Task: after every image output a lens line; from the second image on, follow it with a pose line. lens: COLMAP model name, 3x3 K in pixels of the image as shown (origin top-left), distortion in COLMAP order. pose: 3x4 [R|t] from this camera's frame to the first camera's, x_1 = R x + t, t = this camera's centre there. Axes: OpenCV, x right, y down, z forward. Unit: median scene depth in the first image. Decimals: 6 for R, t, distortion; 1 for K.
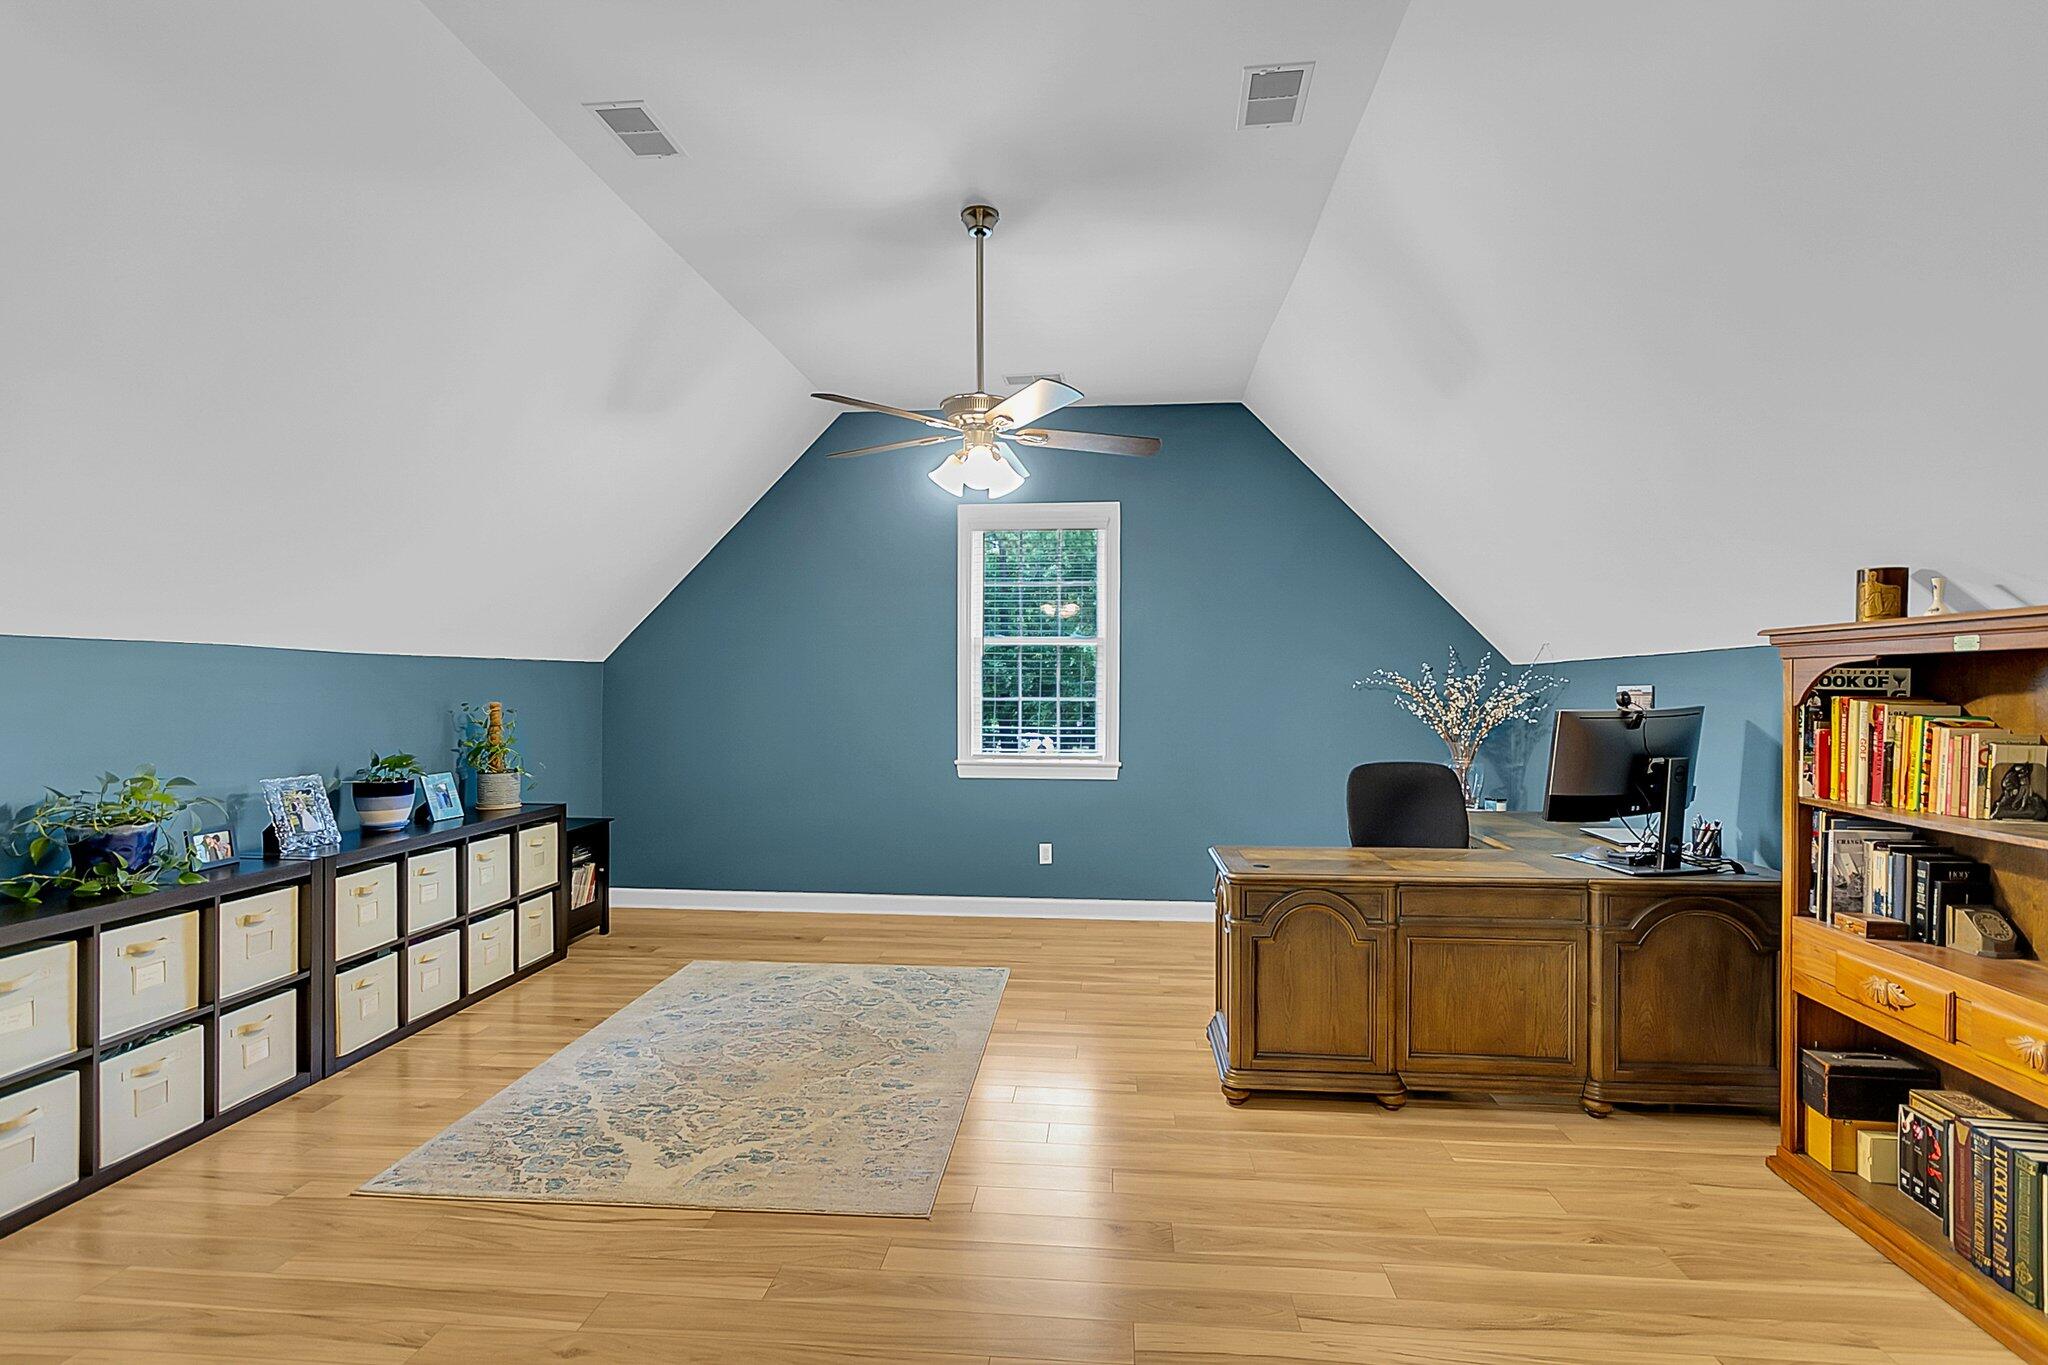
lens RADIAL K [[948.9, 0, 1033.6], [0, 948.9, 682.9], [0, 0, 1]] dist [0.002290, 0.000770]
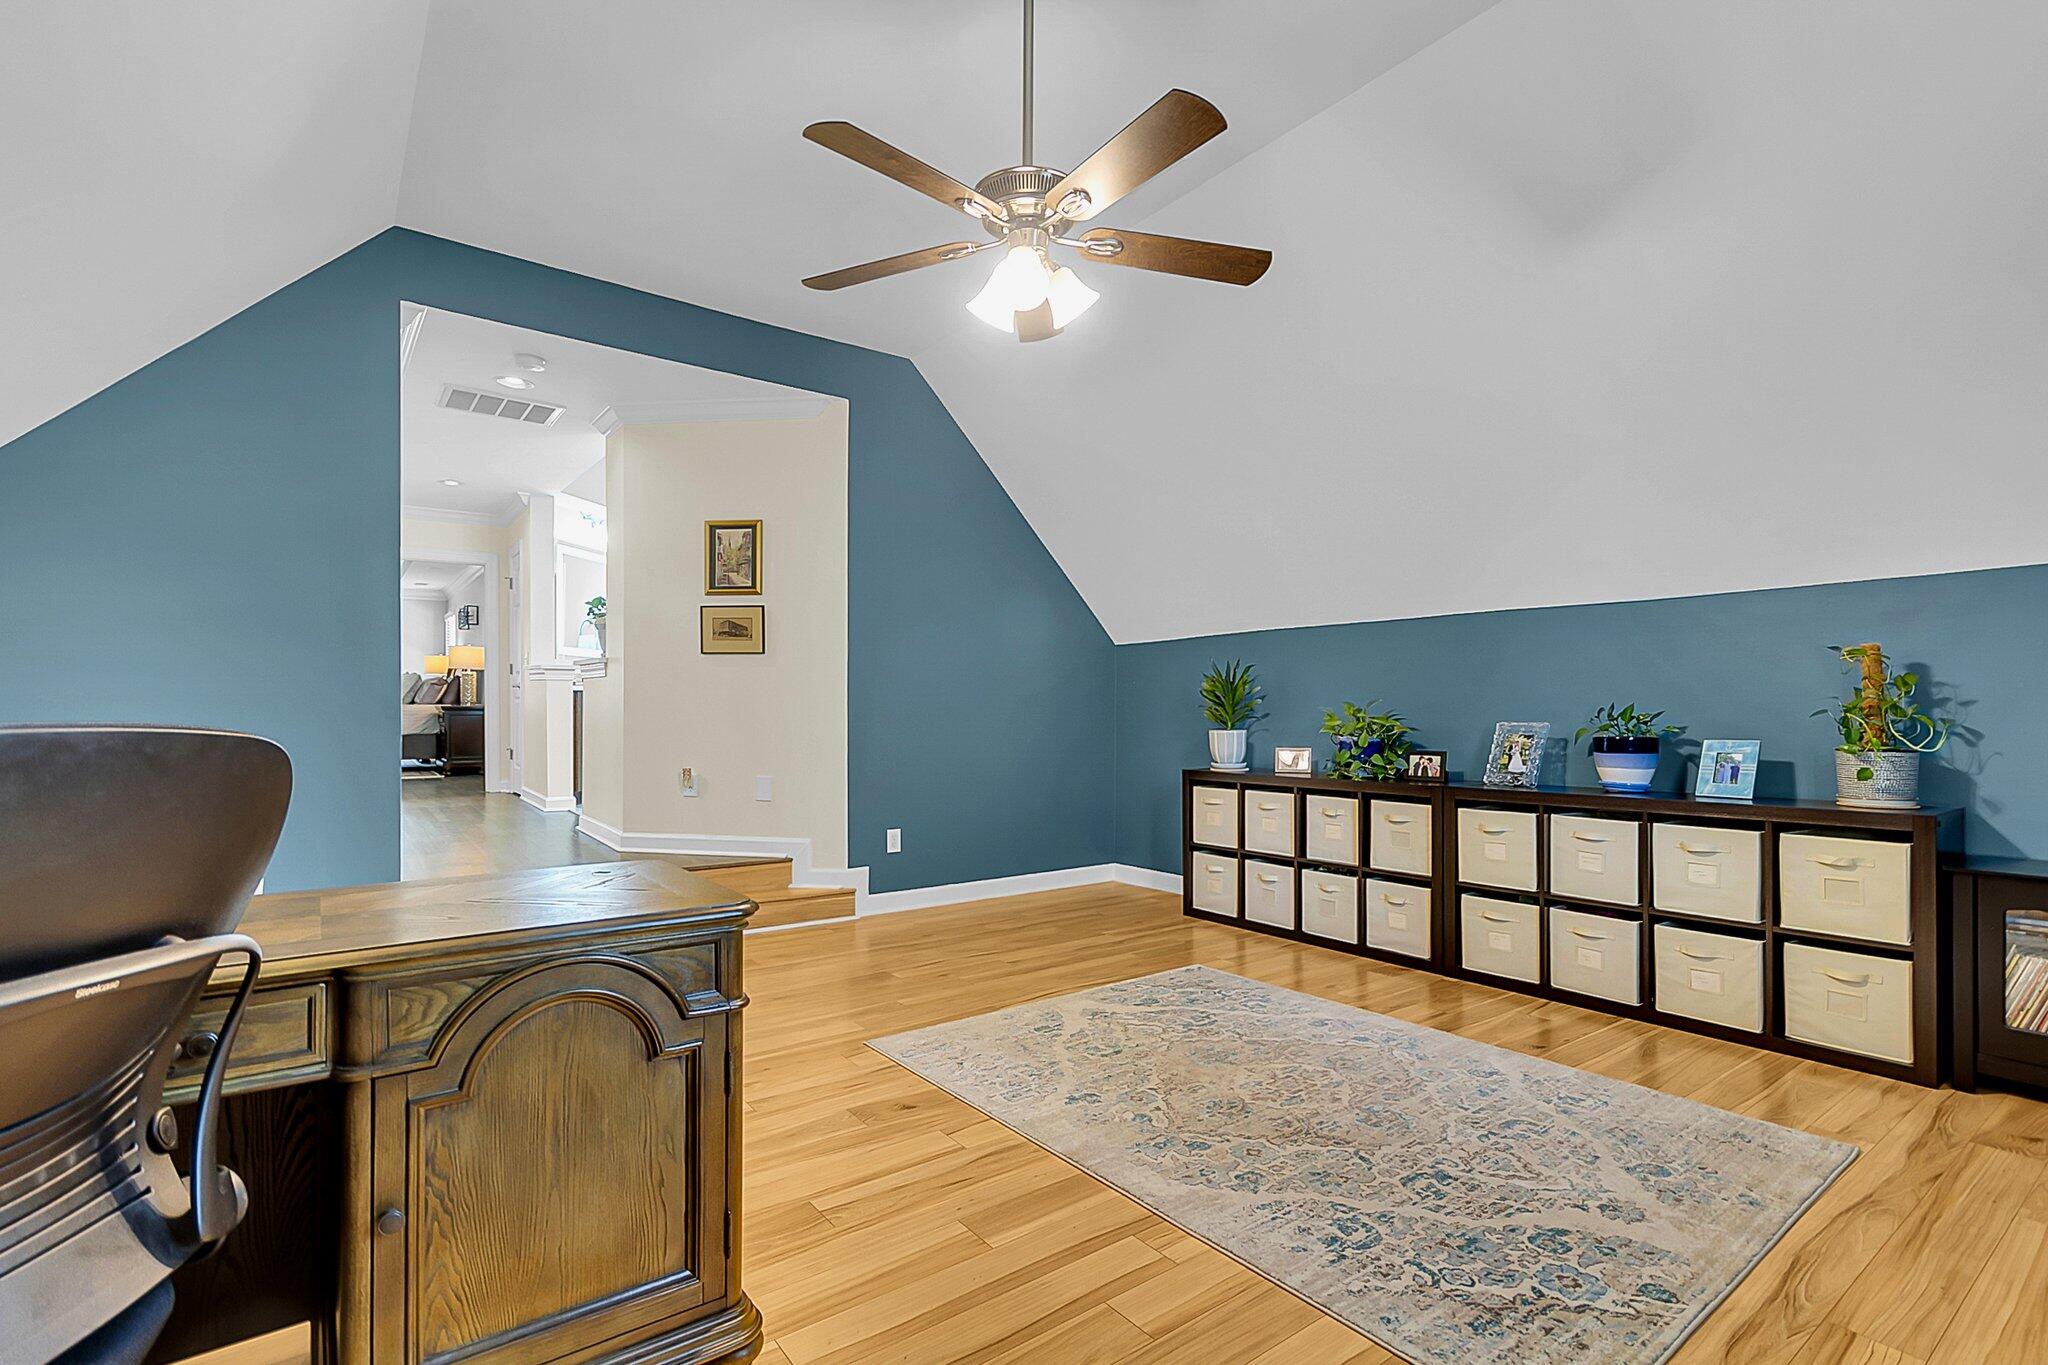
lens RADIAL K [[948.9, 0, 1028.8], [0, 948.9, 698.6], [0, 0, 1]] dist [0.002290, 0.000770]
pose [[-0.739720, -0.008423, -0.672862, 0.399367], [0.001558, 0.999898, -0.014230, 0.086141], [0.672913, -0.011574, -0.739631, 1.439456]]
